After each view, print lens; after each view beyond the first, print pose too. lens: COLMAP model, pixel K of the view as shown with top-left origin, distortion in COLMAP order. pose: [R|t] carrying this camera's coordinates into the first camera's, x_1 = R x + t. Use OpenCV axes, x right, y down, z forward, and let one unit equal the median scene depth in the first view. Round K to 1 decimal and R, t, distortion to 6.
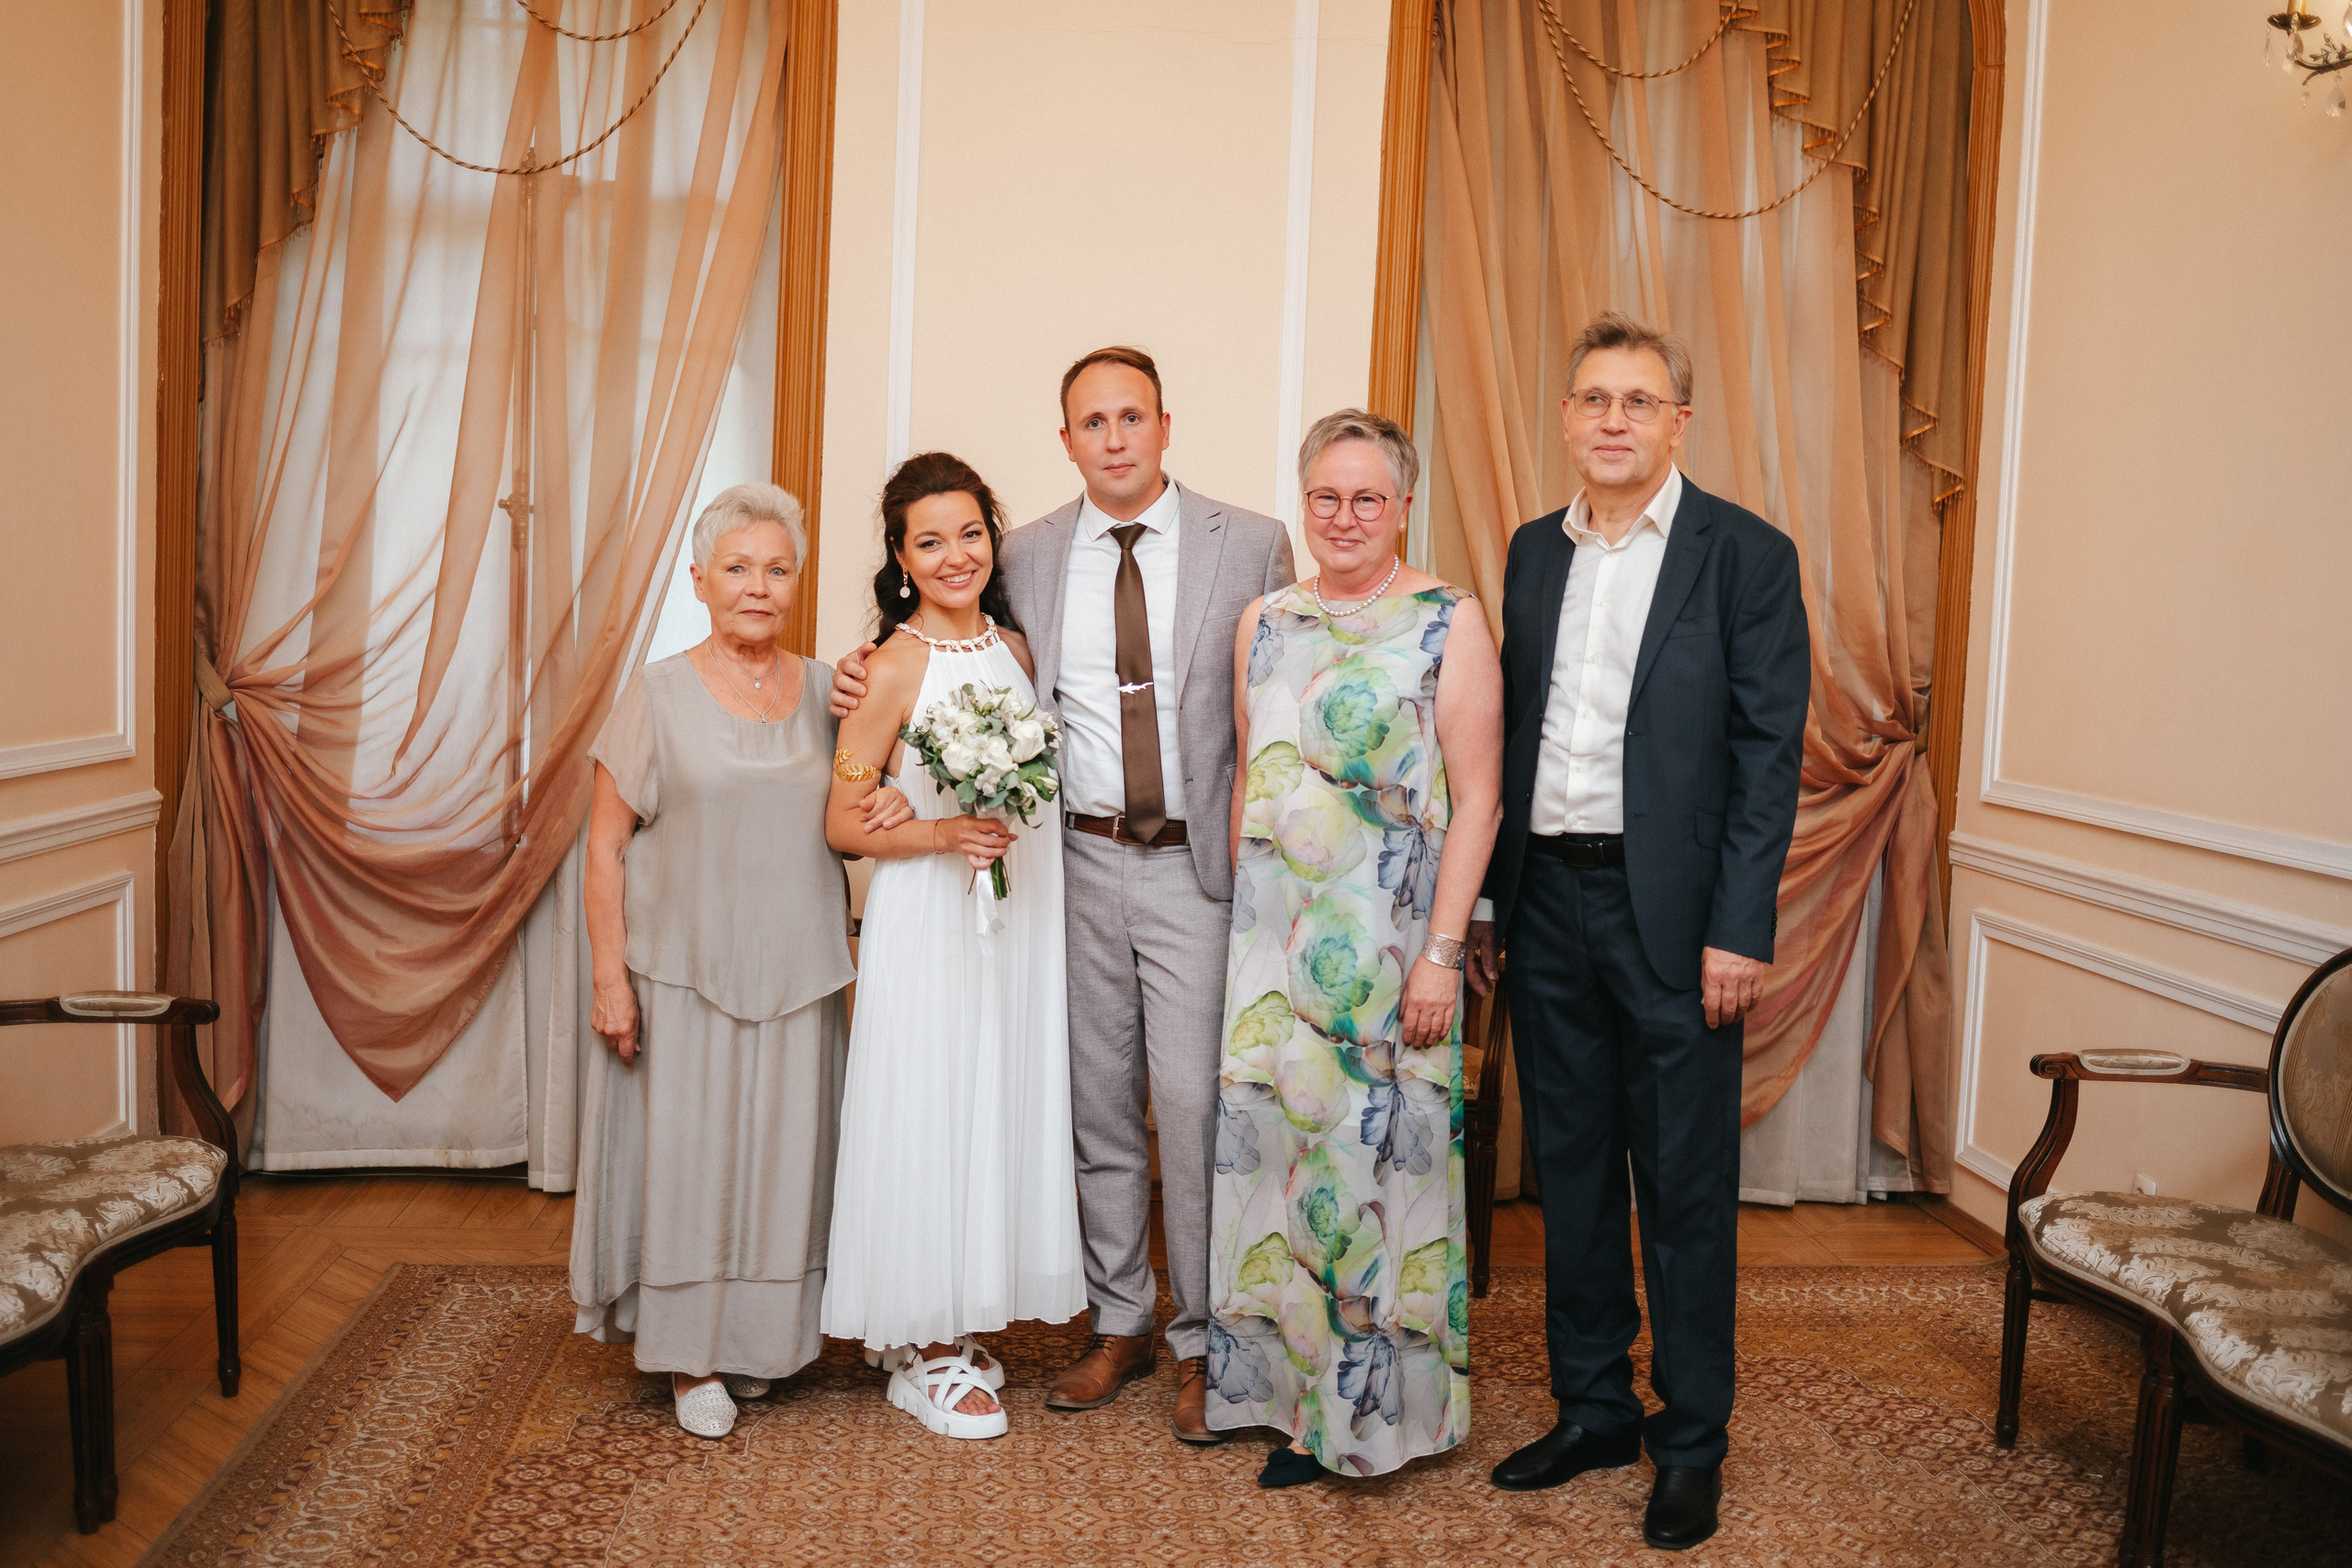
lens RADIAL K [[2333.9, 0, 1207.3], [0, 2333.9, 765.9], [0, 0, 1]] dist [-0.042661, 0.000000]
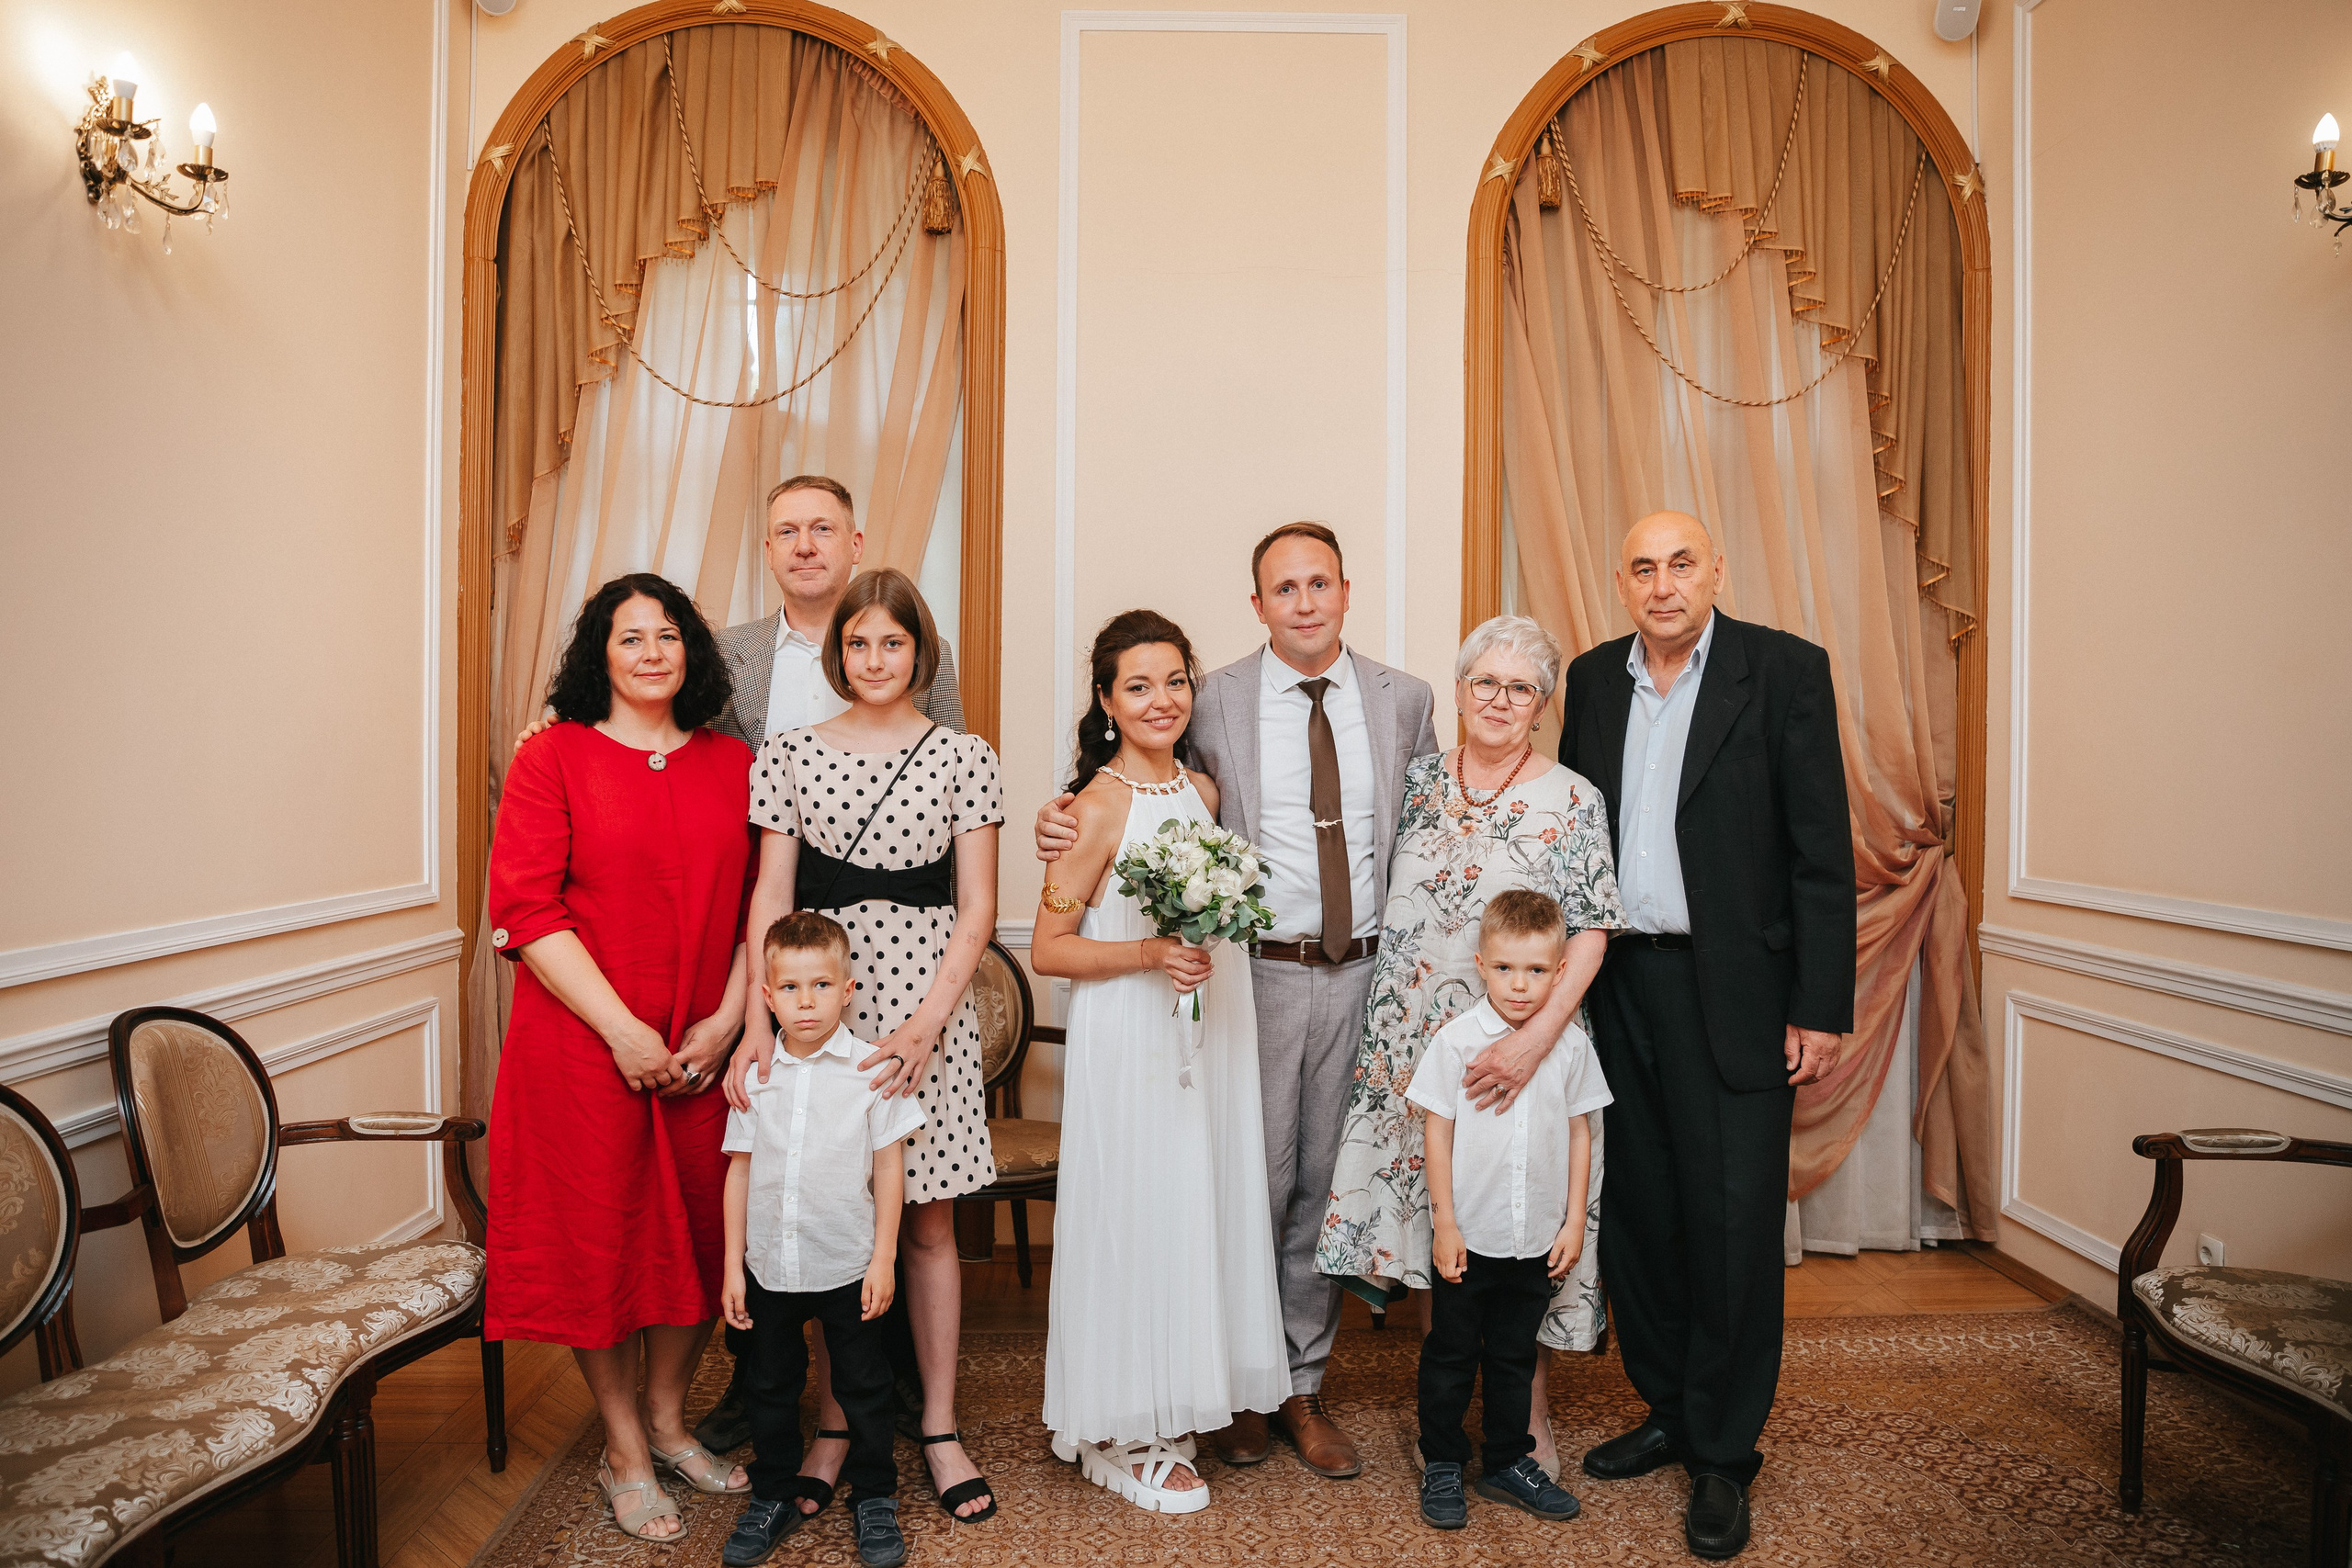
lens RADIAL K [[1649.0, 0, 1172.4], [0, 1649.0, 770.0], [0, 0, 1]] dist [-0.084569, 0.054351]
pose [[0.997614, -0.031931, -0.061207, -0.029254], [0.027940, 0.997496, -0.064973, -0.006826], [0.063128, 0.063108, 0.996008, 0.176634]]
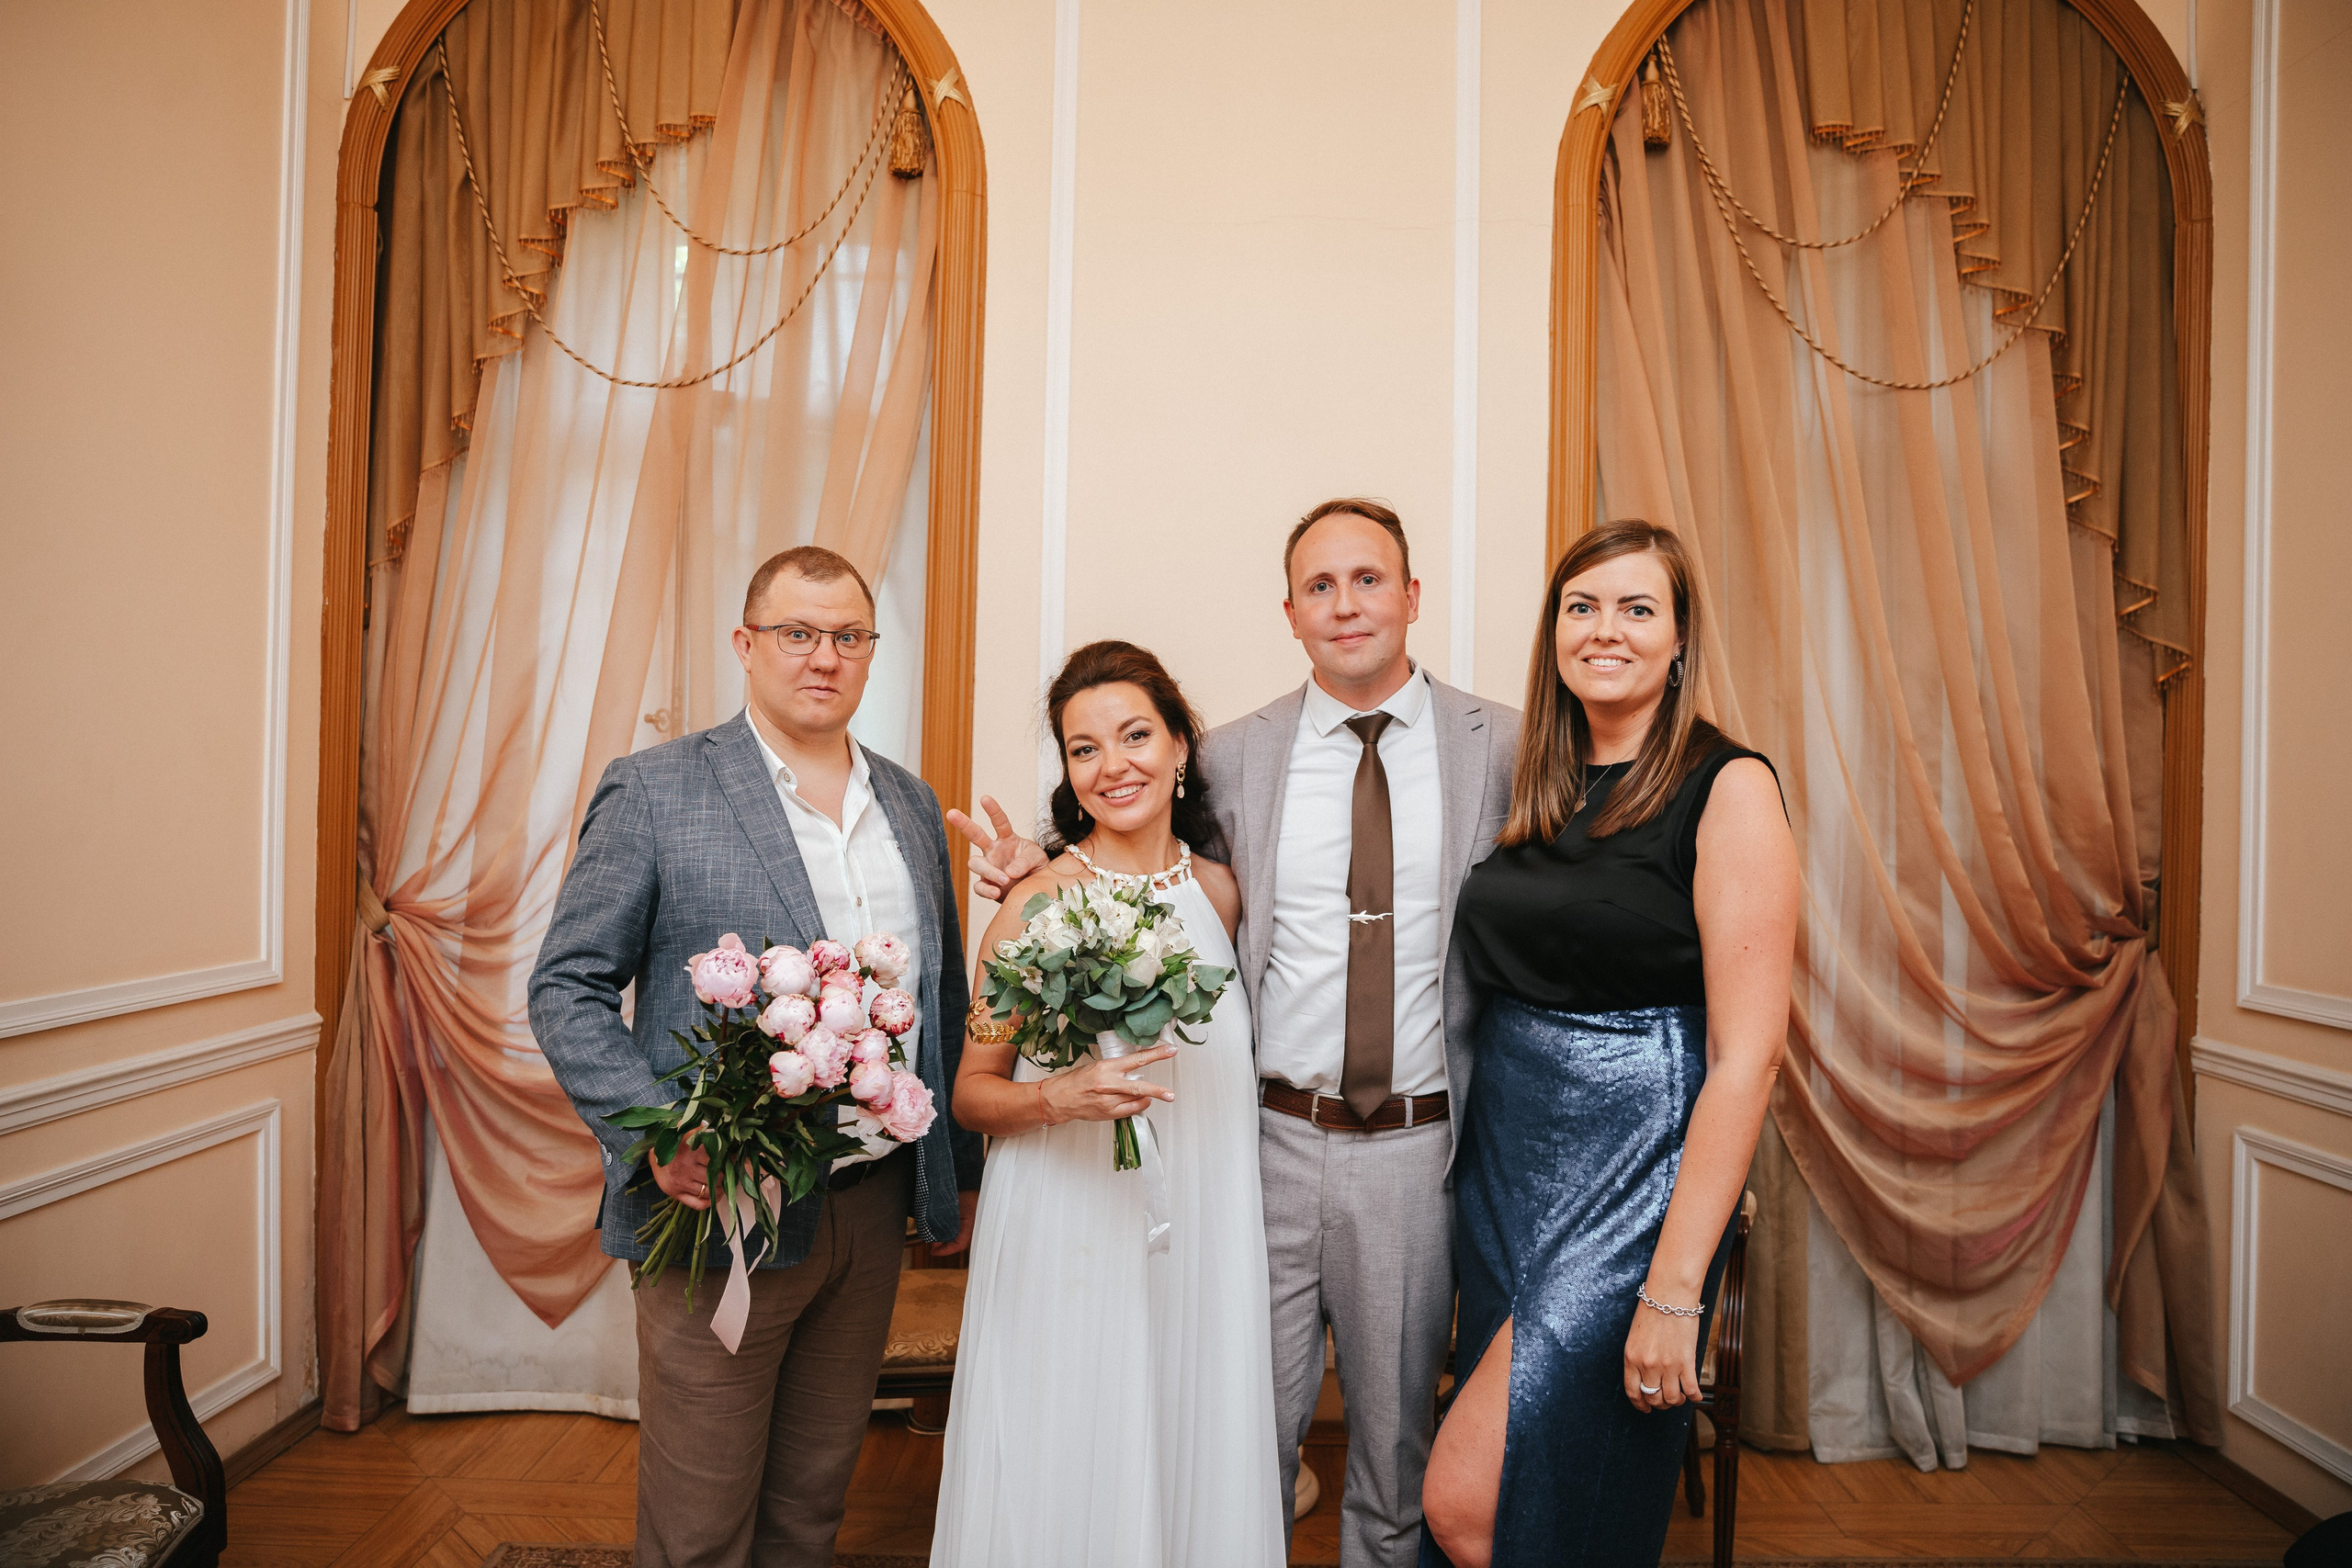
lens RADIAL K [[1649.0, 0, 1153.1], [0, 1649.0, 791.6], [0, 0, 1]] dist [-0.084569, 0.054351]
pose [[0.995302, -0.020765, -0.094569, -0.028673], [0.012897, 0.996460, -0.083068, -0.021964], [0.095959, 0.081458, 0.992047, 0.336459]]
